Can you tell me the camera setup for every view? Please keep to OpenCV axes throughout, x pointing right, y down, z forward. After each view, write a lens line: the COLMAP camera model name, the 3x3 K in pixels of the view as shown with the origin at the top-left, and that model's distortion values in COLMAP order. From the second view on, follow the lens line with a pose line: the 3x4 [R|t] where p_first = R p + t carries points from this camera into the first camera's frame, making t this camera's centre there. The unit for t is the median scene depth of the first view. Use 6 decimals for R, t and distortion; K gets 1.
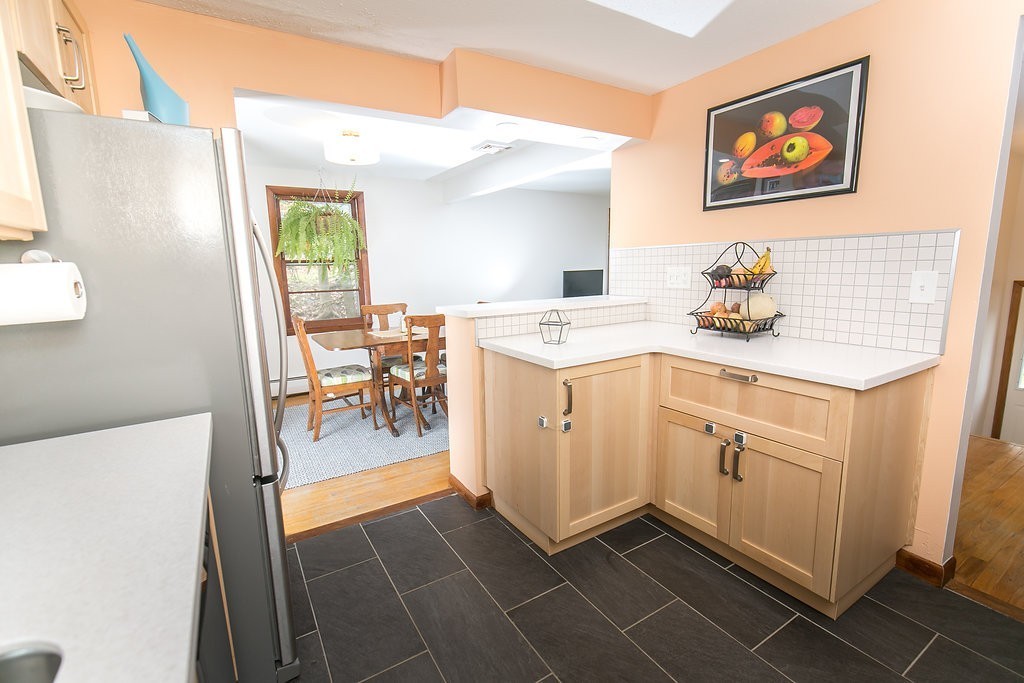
lens RADIAL K [[459.7, 0, 515.1], [0, 459.7, 335.5], [0, 0, 1]] dist [0.000981, -0.001776]
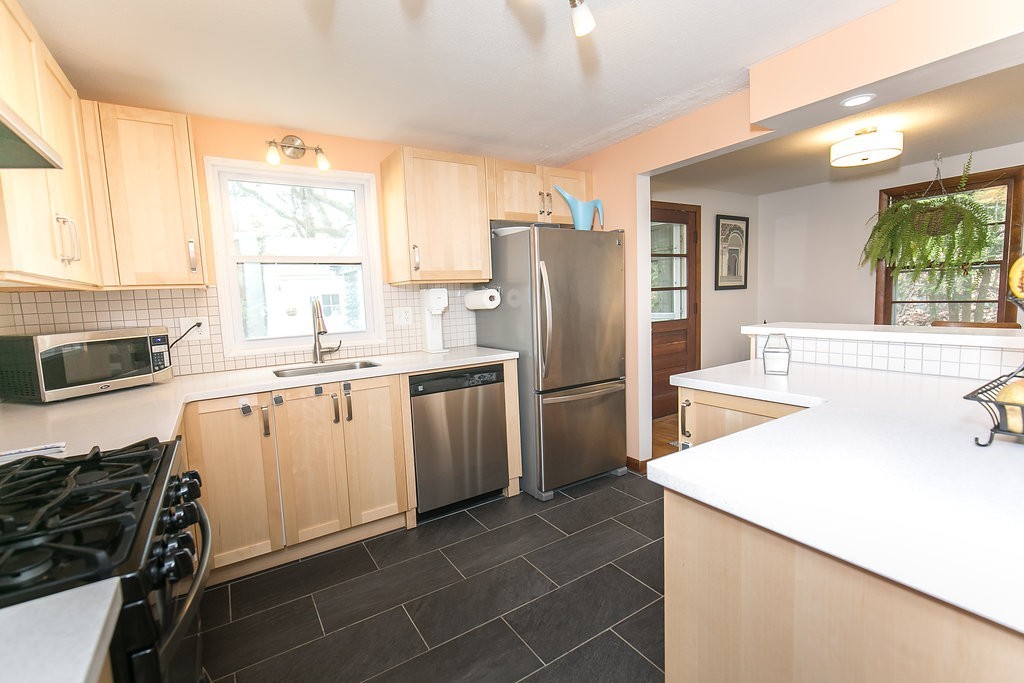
lens RADIAL K [[459.7, 0, 512.6], [0, 459.7, 341.0], [0, 0, 1]] dist [0.000981, -0.001776]
pose [[0.013842, 0.120305, -0.992640, 0.896732], [-0.112256, 0.986647, 0.118013, -0.088259], [0.993583, 0.109796, 0.027163, 0.495293]]
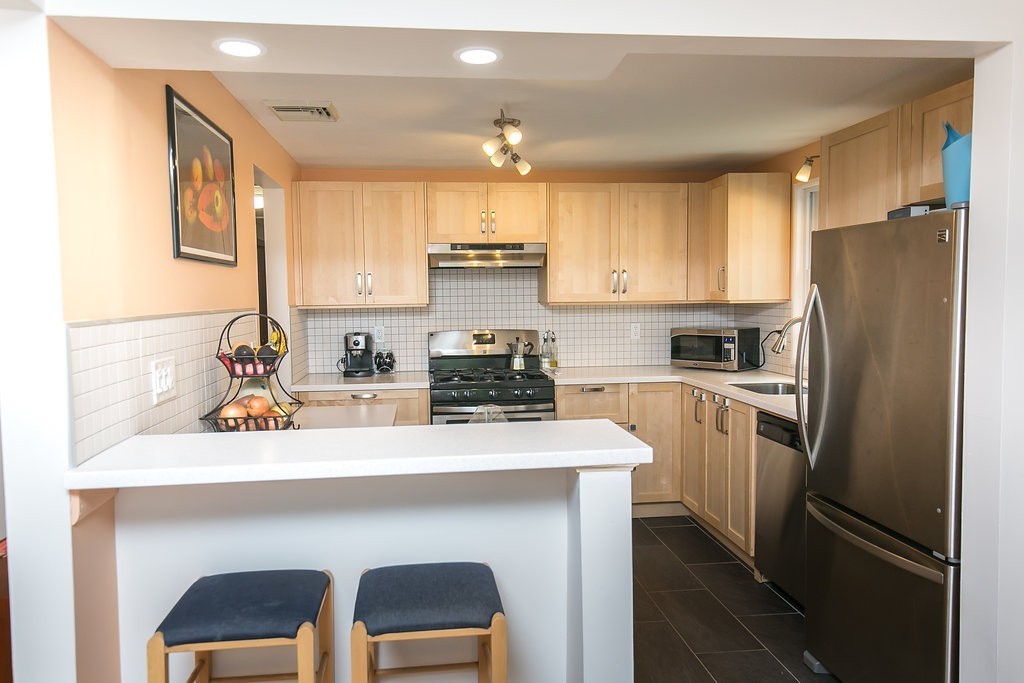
lens RADIAL K [[723.0, 0, 503.4], [0, 723.0, 339.4], [0, 0, 1]] dist [0.022873, -0.002567]
pose [[-0.901159, 0.002231, 0.433483, -0.394439], [0.094606, 0.976894, 0.191646, -0.352513], [-0.423039, 0.213714, -0.880548, 1.887095]]
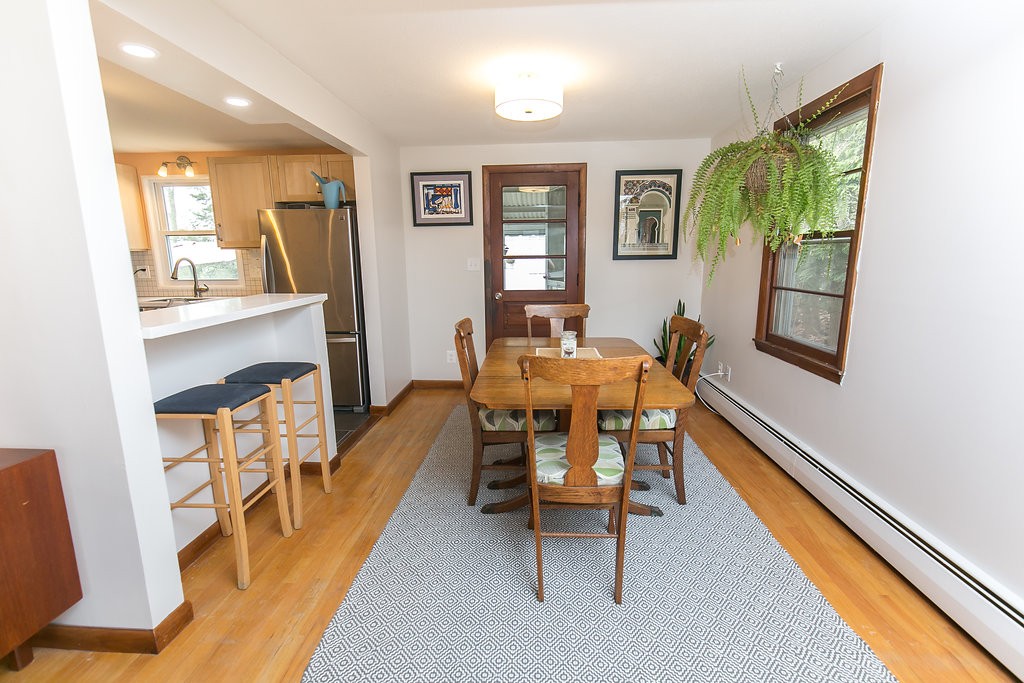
lens RADIAL K [[459.7, 0, 516.2], [0, 459.7, 338.4], [0, 0, 1]] dist [0.000981, -0.001776]
pose [[-0.567504, 0.180806, -0.803274, 0.536120], [-0.102392, 0.952522, 0.286738, -0.373396], [0.816979, 0.244974, -0.522047, 2.245064]]
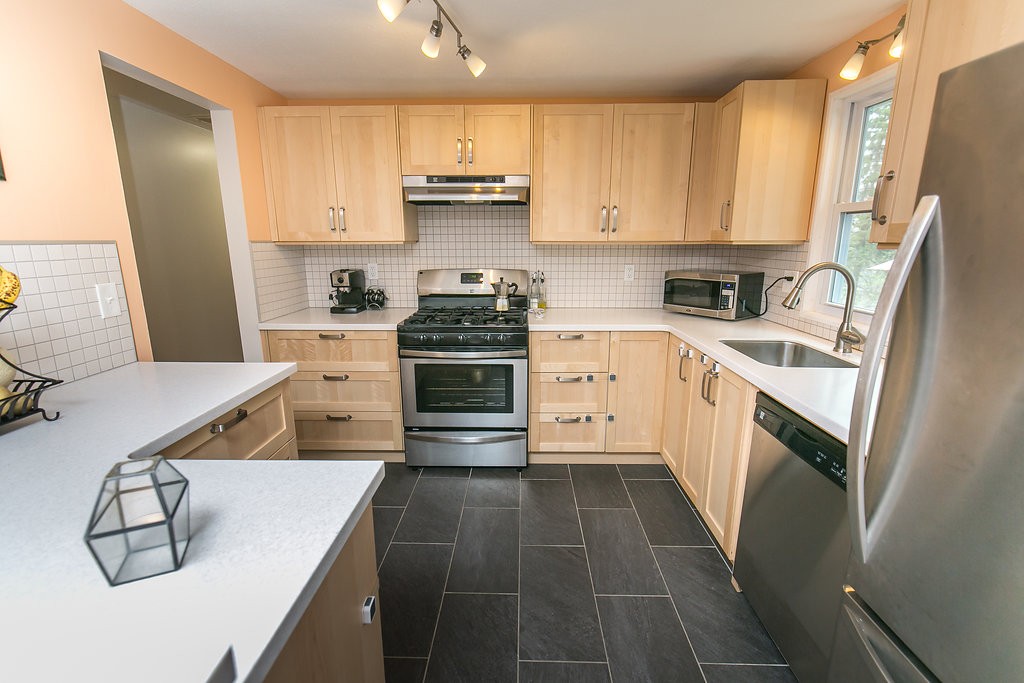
lens RADIAL K [[459.7, 0, 515.7], [0, 459.7, 342.7], [0, 0, 1]] dist [0.000981, -0.001776]
pose [[-0.837200, -0.100796, 0.537528, -0.271641], [0.099799, 0.938209, 0.331368, -0.203757], [-0.537714, 0.331066, -0.775409, 1.053392]]
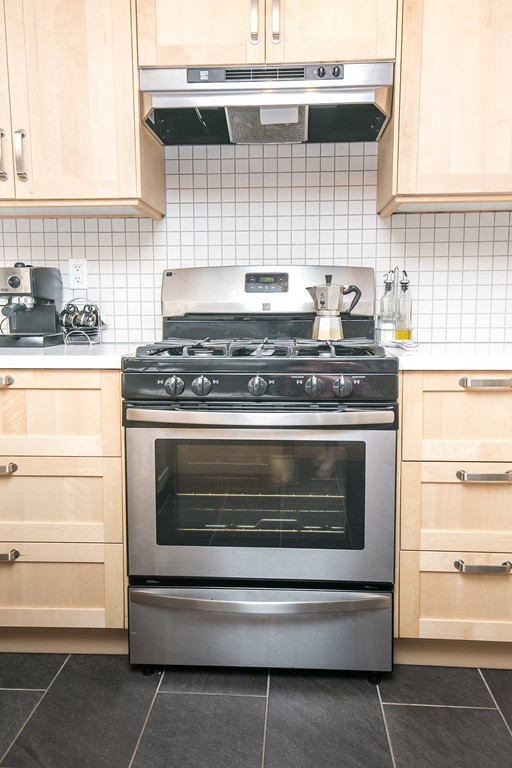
lens RADIAL K [[661.5, 0, 255.1], [0, 661.5, 378.0], [0, 0, 1]] dist [0.070214, 0.001274]
pose [[-0.810366, -0.040755, 0.584504, 0.010100], [0.106913, 0.970545, 0.215898, -0.019322], [-0.576087, 0.237447, -0.782140, 0.838229]]
